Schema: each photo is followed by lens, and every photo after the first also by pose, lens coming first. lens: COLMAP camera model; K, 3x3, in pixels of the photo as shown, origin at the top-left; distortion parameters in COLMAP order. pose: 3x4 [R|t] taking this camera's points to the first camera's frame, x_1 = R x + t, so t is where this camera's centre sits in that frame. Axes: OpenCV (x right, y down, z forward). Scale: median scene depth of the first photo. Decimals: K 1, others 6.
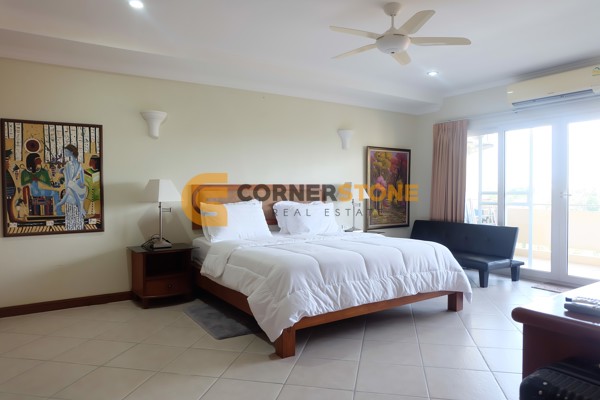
lens RADIAL K [[412.5, 0, 300.0], [0, 412.5, 200.0], [0, 0, 1]] dist [-0.046995, 0.003378]
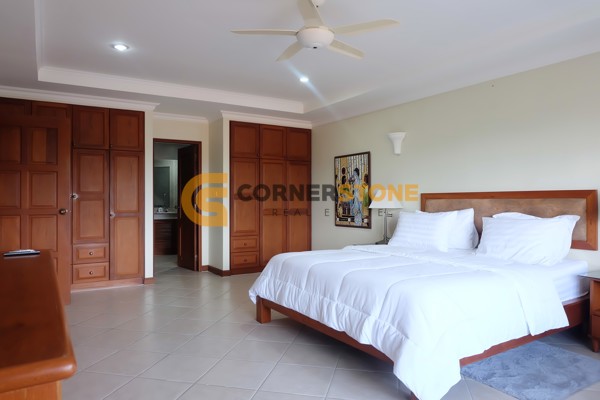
lens RADIAL K [[412.5, 0, 300.0], [0, 412.5, 200.0], [0, 0, 1]] dist [-0.046995, 0.003378]
pose [[-0.017104, 0.004547, -0.999843, 0.921885], [-0.025645, 0.999659, 0.004984, -0.020536], [0.999525, 0.025726, -0.016981, 0.801007]]
